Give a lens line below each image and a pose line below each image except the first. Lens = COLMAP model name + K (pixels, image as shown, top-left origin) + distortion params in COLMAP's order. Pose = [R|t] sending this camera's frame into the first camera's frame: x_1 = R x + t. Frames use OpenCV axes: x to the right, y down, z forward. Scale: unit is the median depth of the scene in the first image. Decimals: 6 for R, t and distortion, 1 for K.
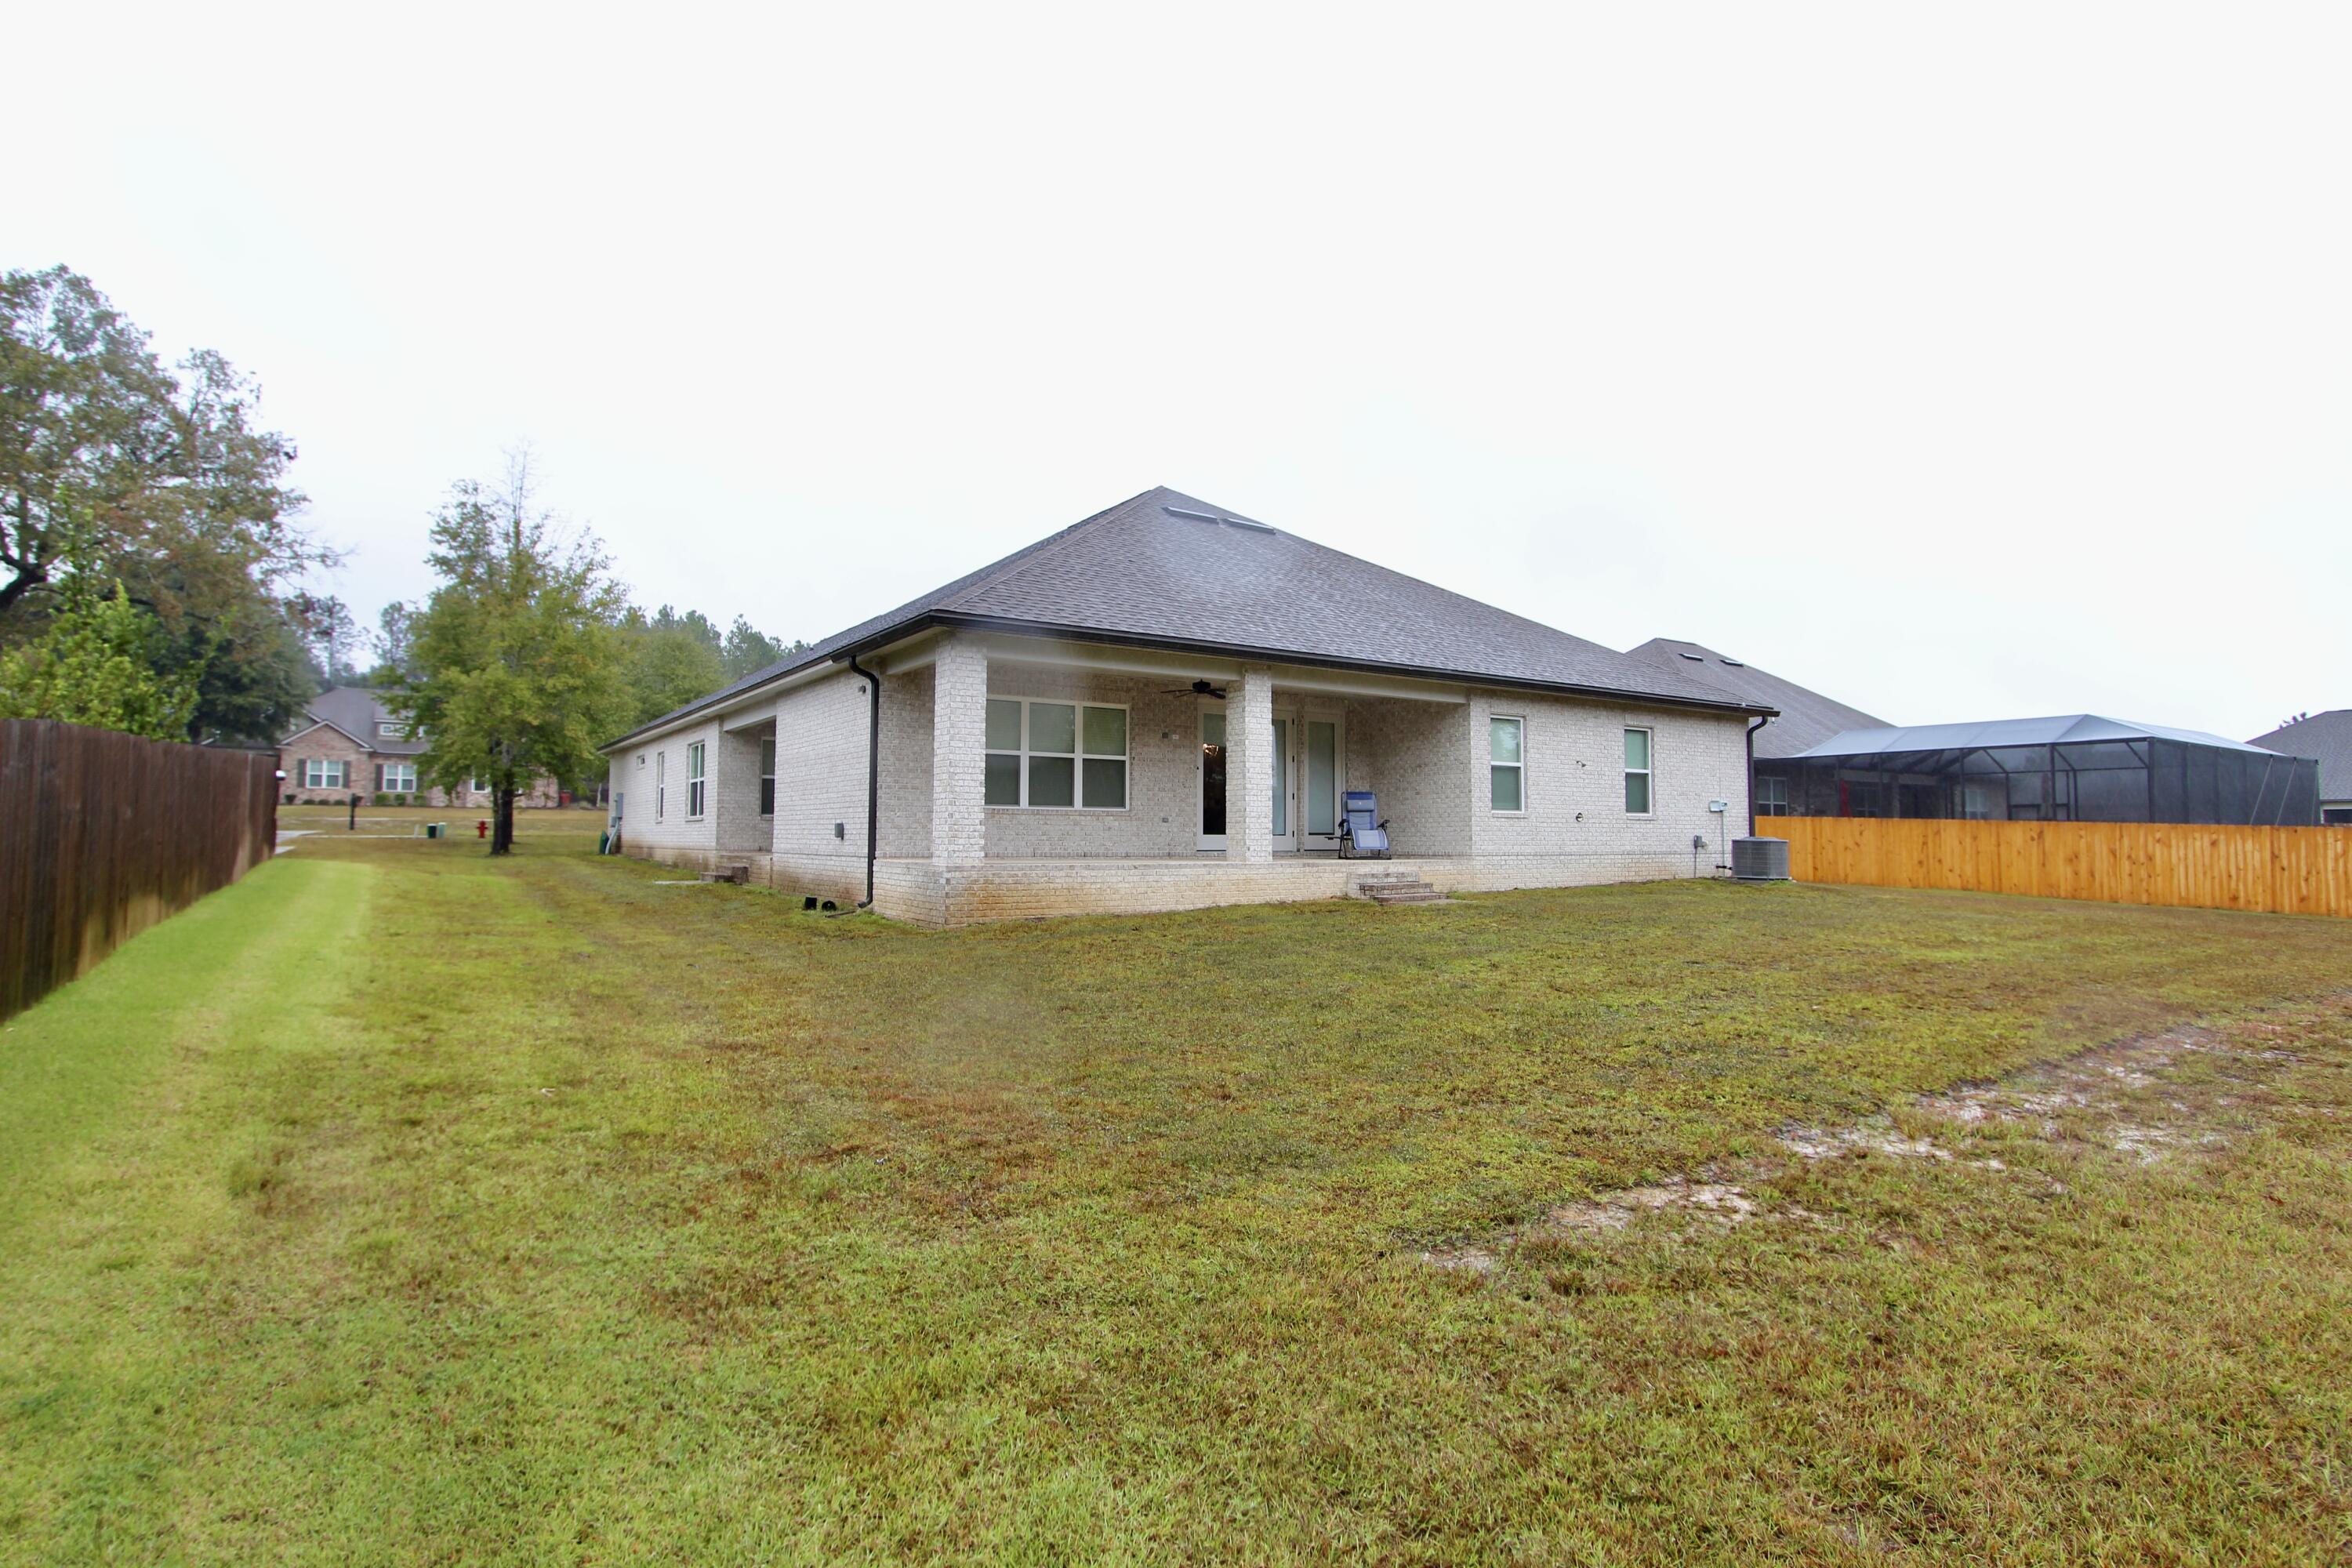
lens RADIAL K [[1193.8, 0, 1176.9], [0, 1193.8, 780.3], [0, 0, 1]] dist [0.000506, 0.000022]
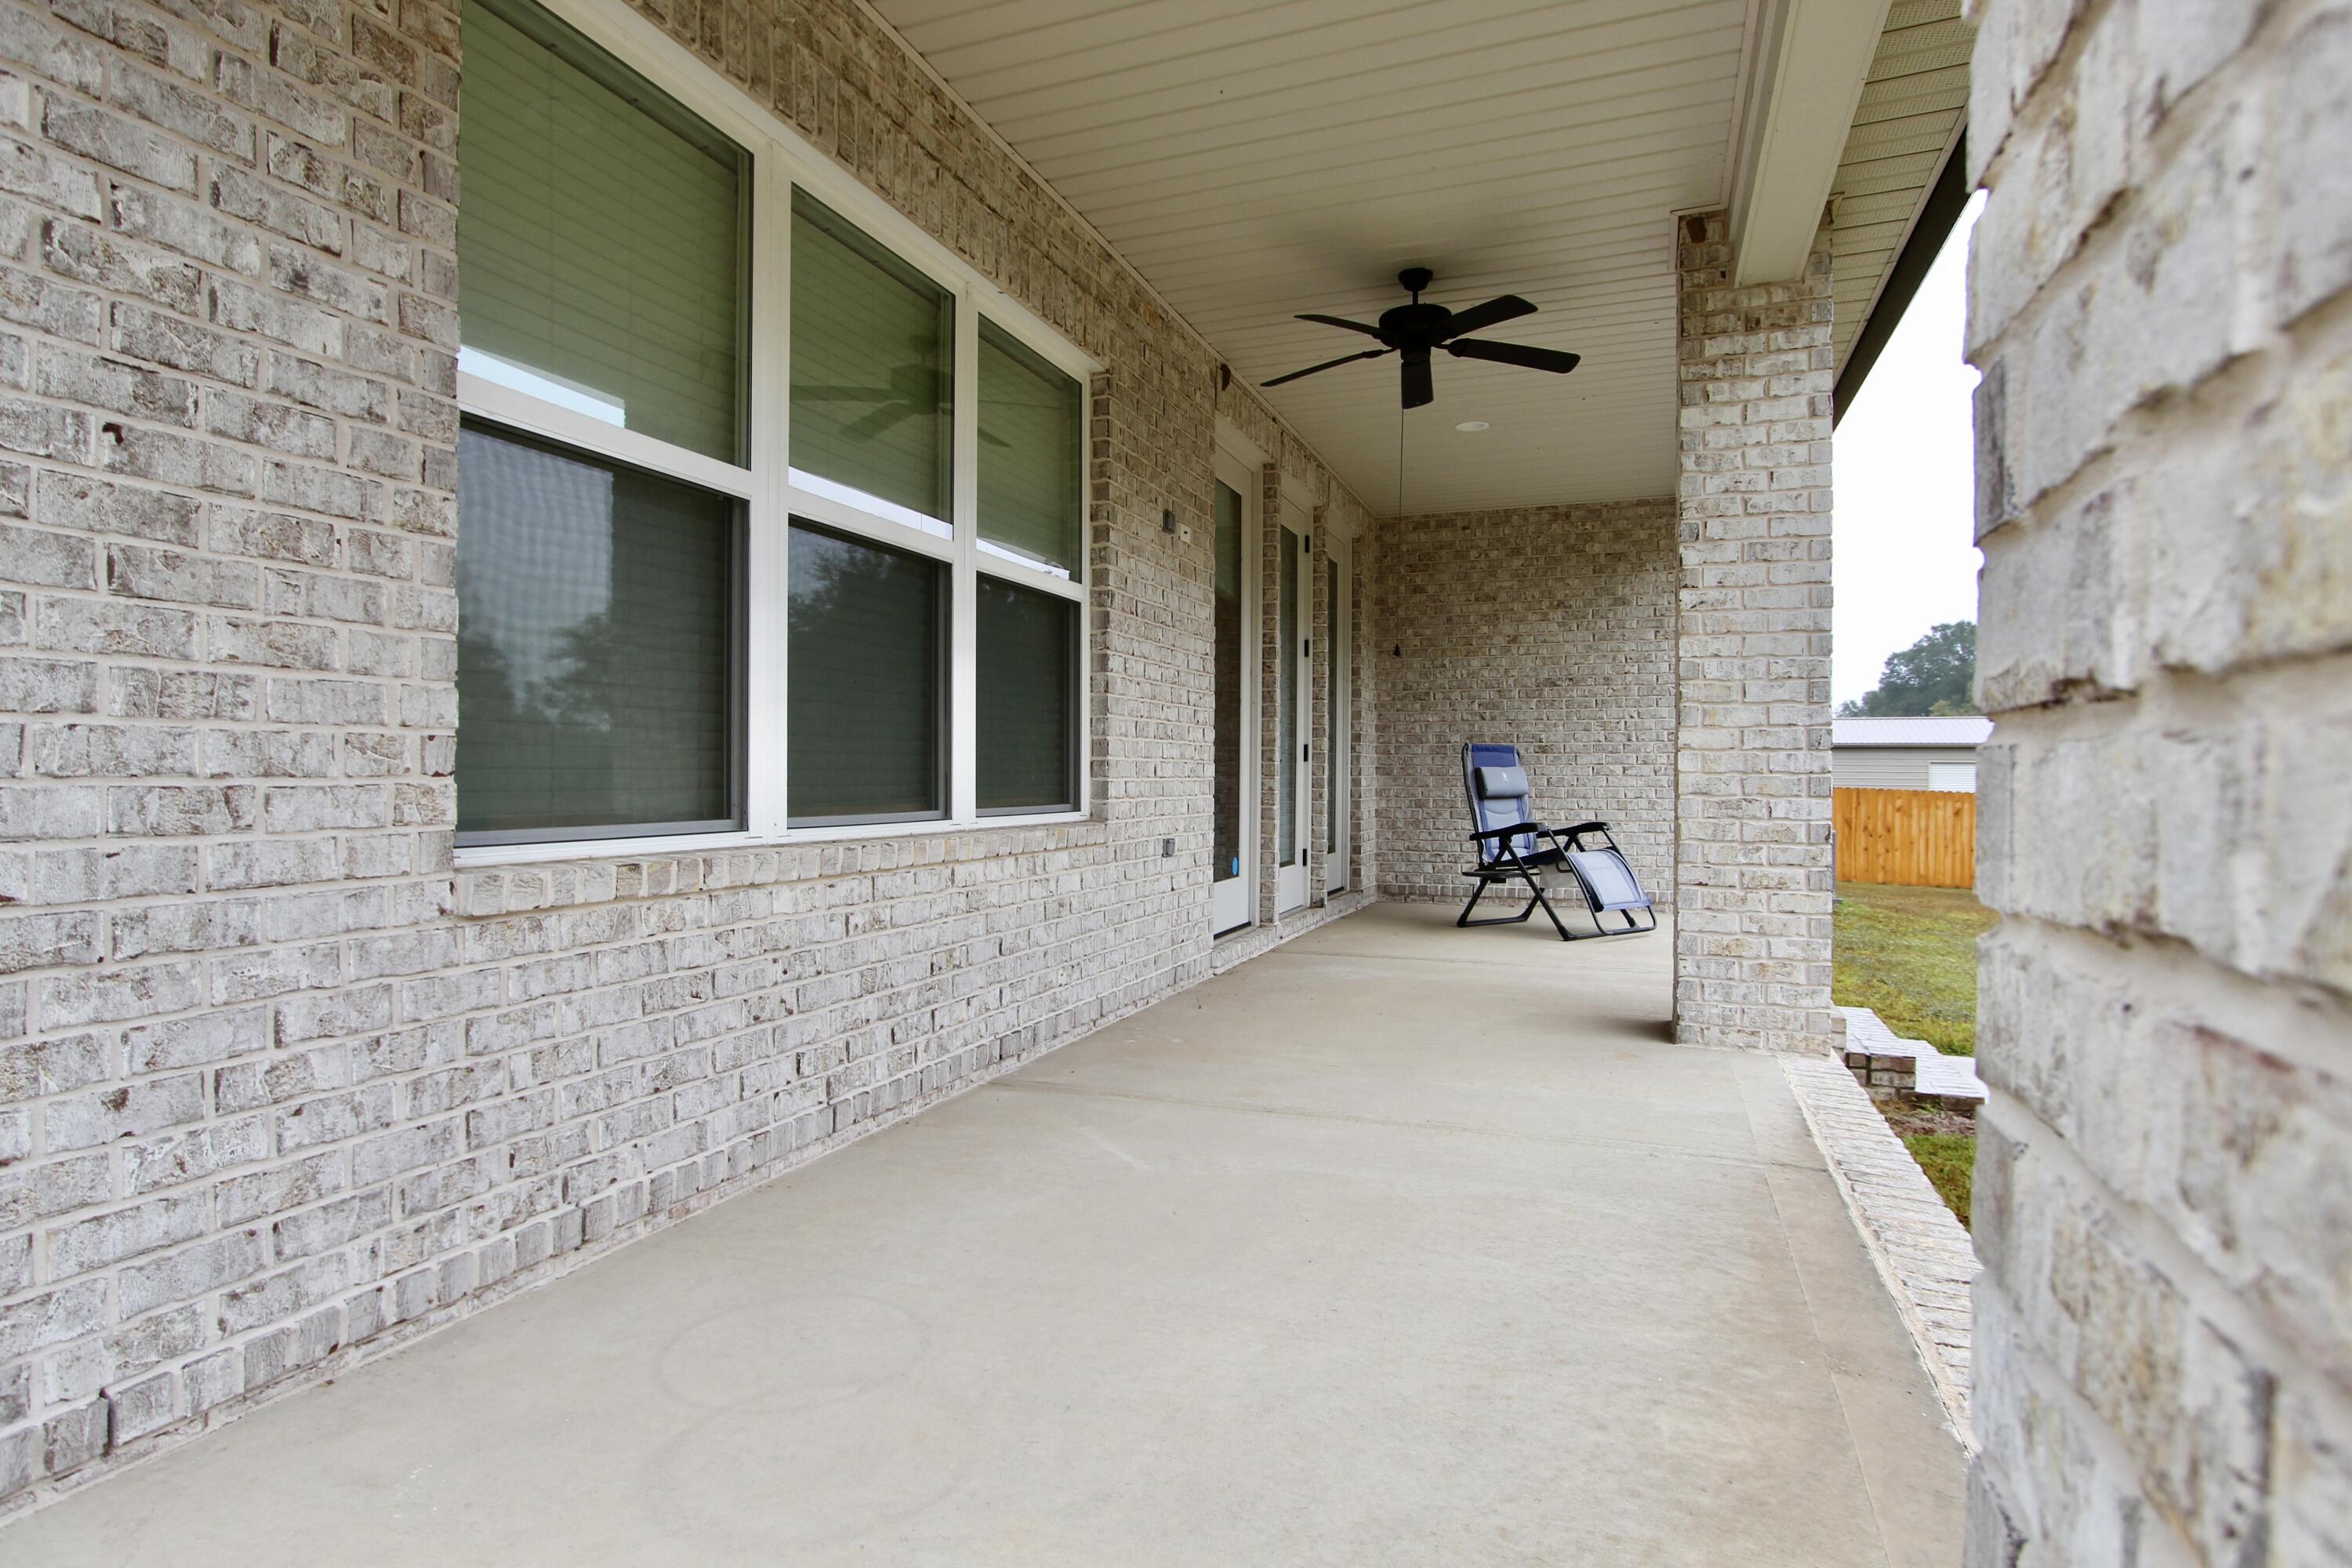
lens RADIAL K [[1287.7, 0, 1175.4], [0, 1287.7, 783.4], [0, 0, 1]] dist [-0.001458, -0.000095]
pose [[0.800076, -0.005294, 0.599876, -0.137511], [-0.027790, 0.998561, 0.045876, 0.005205], [-0.599255, -0.053375, 0.798777, 0.596401]]
